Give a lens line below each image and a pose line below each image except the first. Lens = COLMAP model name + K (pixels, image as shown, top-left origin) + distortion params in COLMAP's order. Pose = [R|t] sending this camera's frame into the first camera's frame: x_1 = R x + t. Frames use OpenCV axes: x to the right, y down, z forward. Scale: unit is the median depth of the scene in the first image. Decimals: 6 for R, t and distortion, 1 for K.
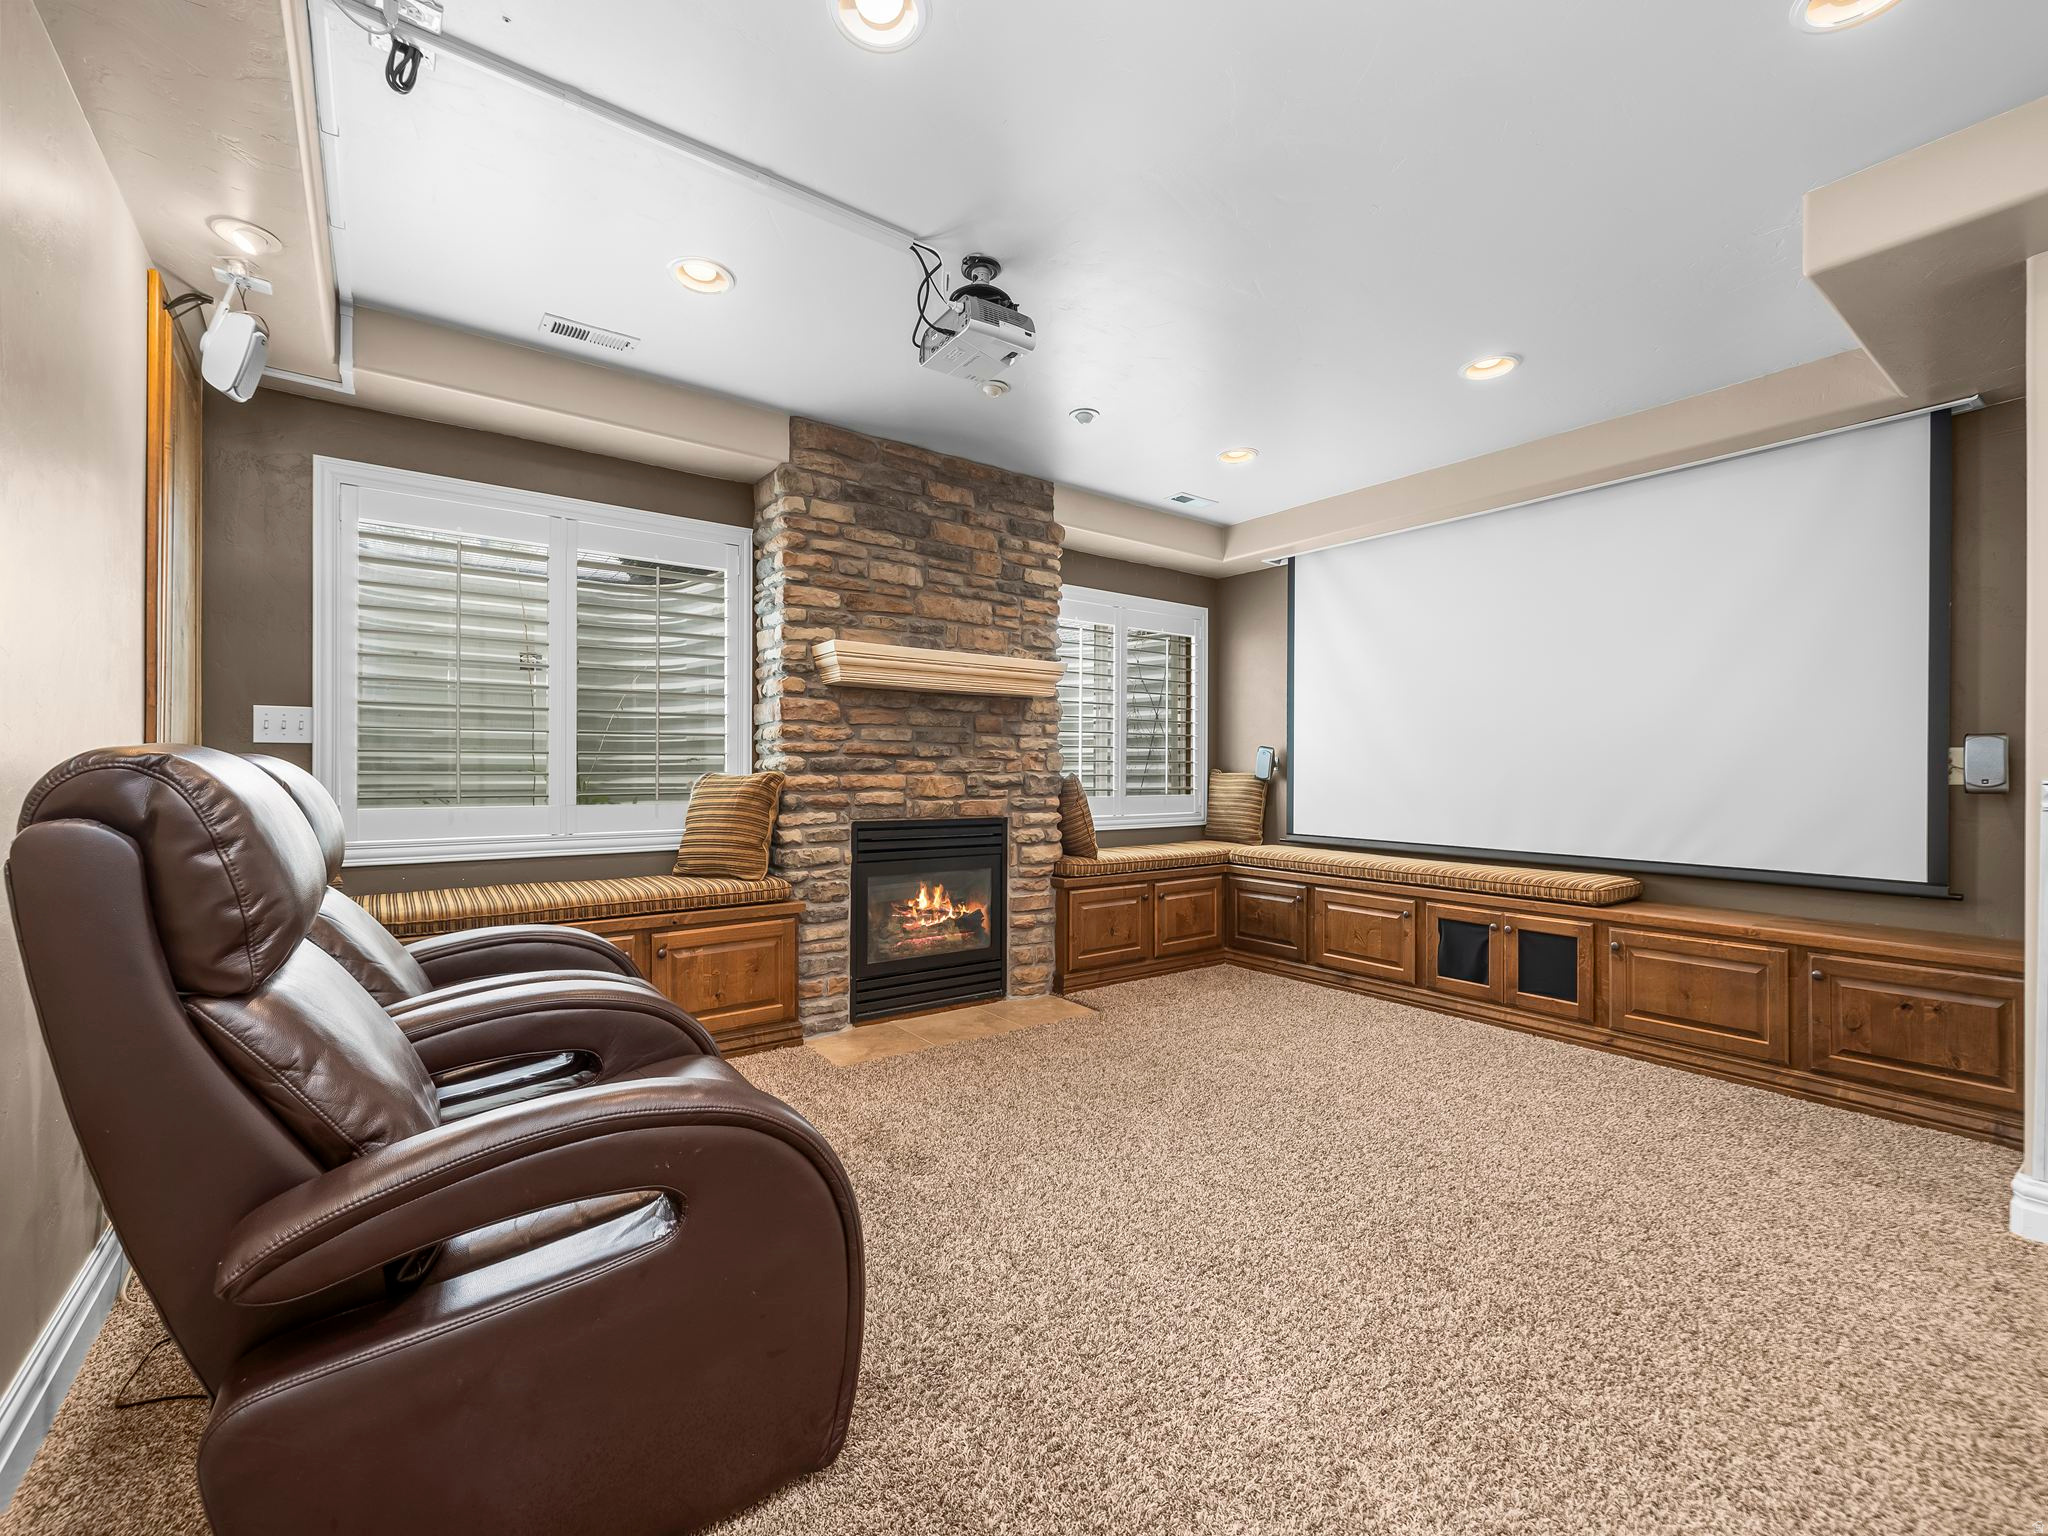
lens RADIAL K [[875.0, 0, 1019.1], [0, 875.0, 780.4], [0, 0, 1]] dist [0.001581, -0.000098]
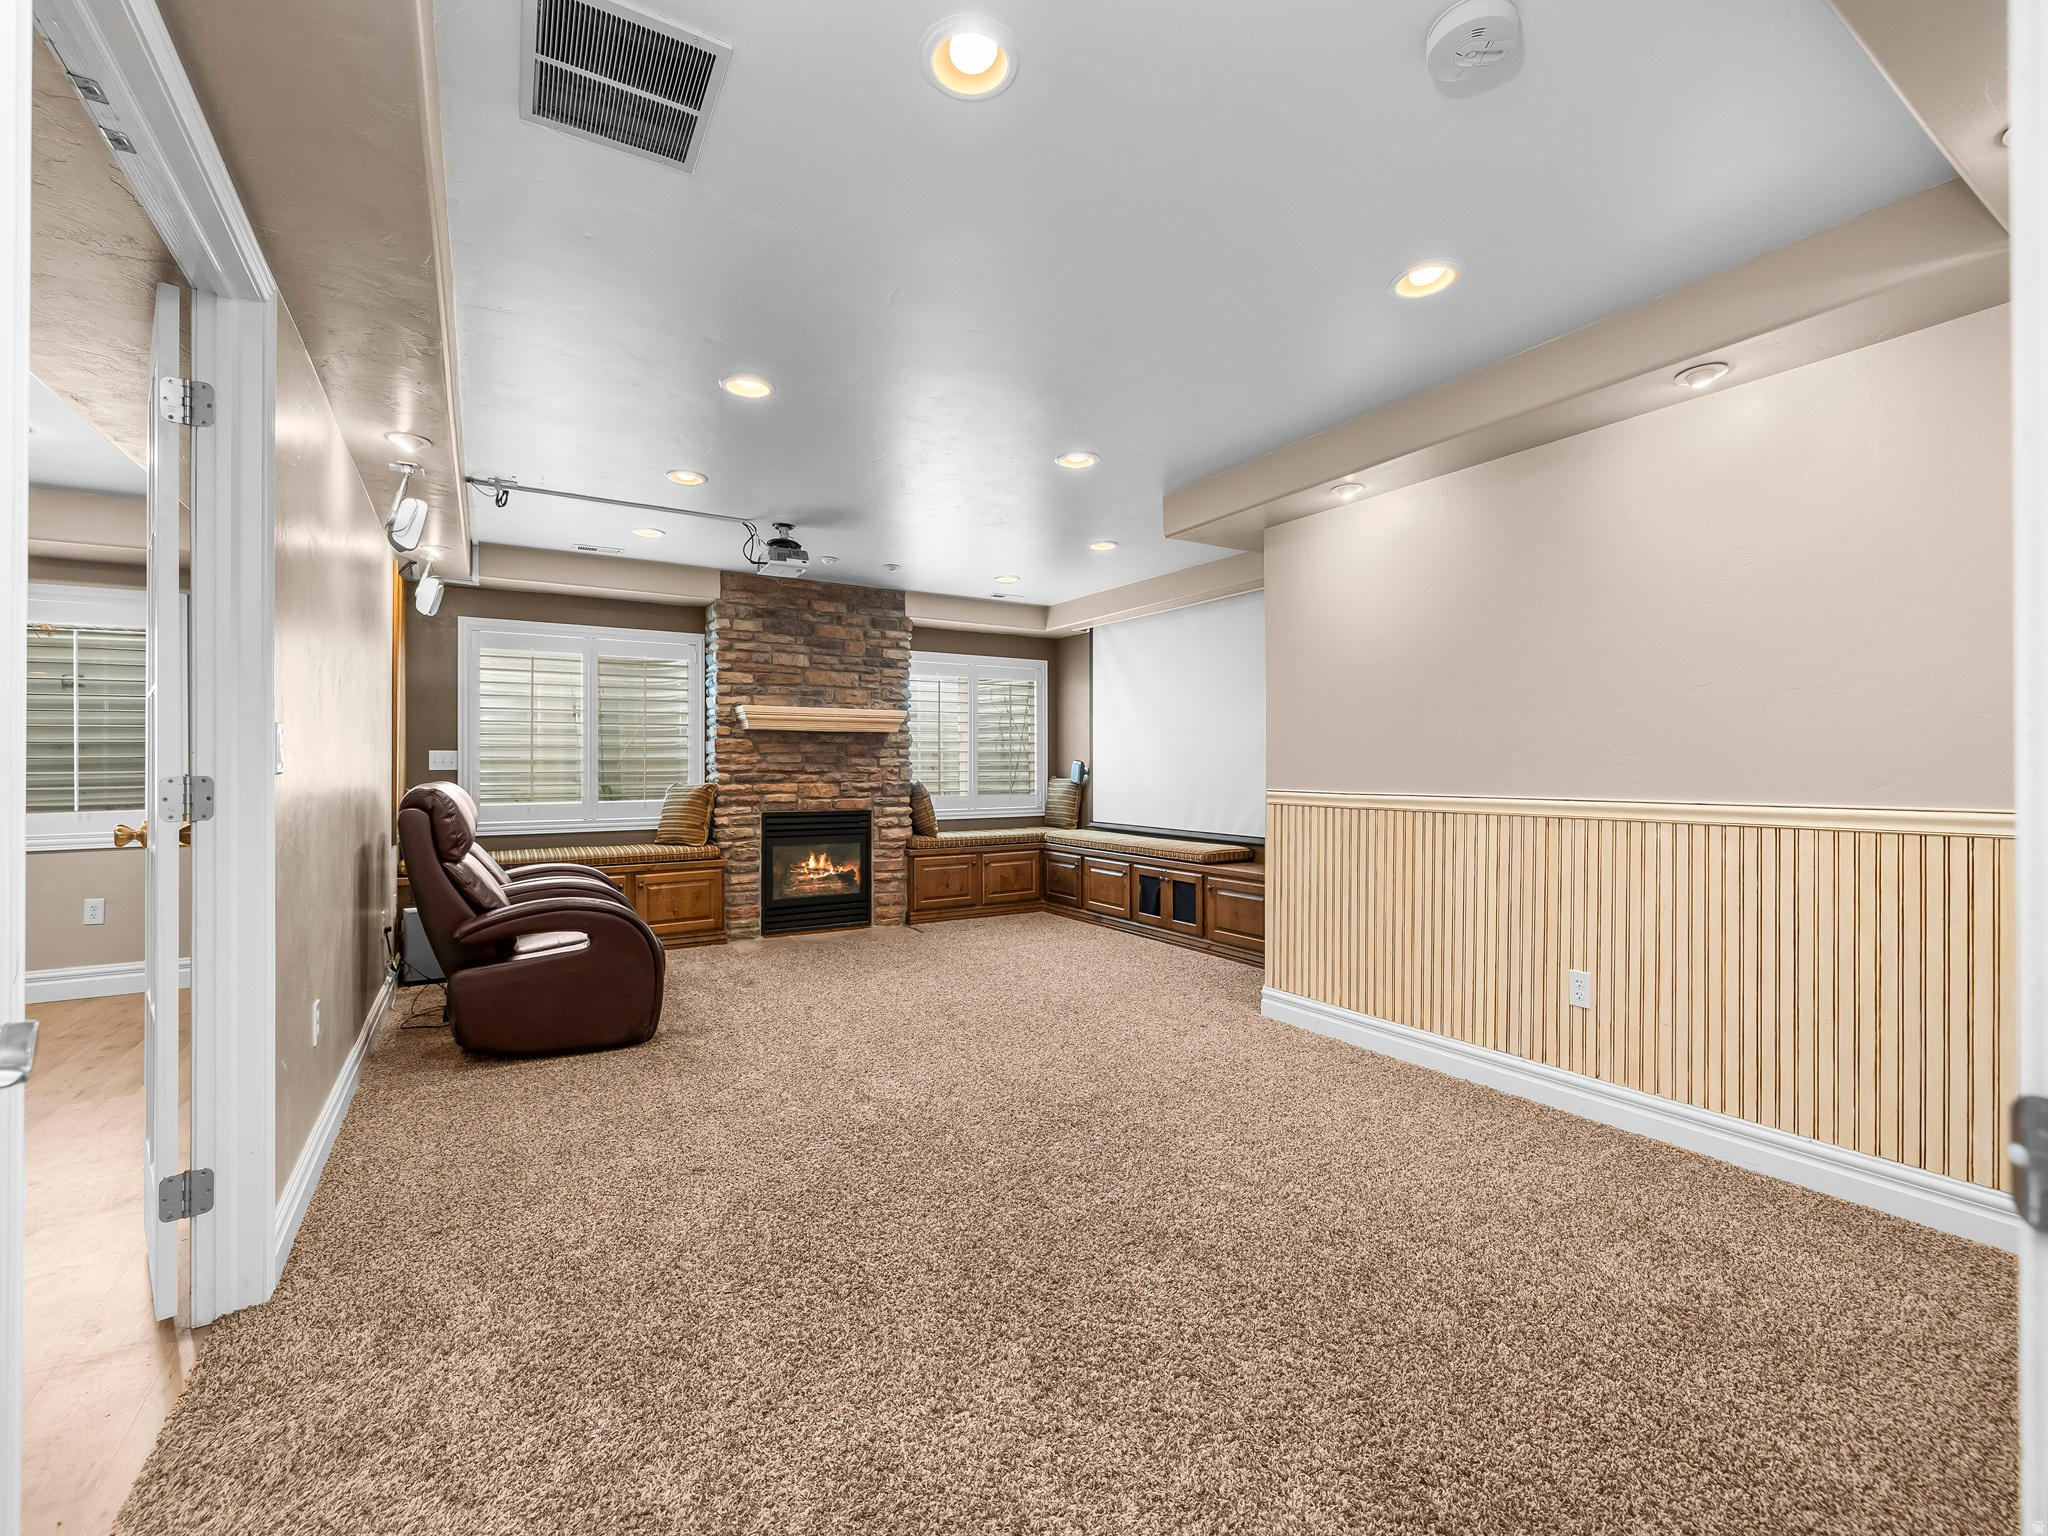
lens RADIAL K [[867.0, 0, 1008.7], [0, 867.0, 772.7], [0, 0, 1]] dist [-0.000597, -0.000072]
pose [[0.996113, -0.005557, -0.087904, 0.402297], [0.005195, 0.999977, -0.004353, -0.017608], [0.087926, 0.003879, 0.996119, -0.564408]]
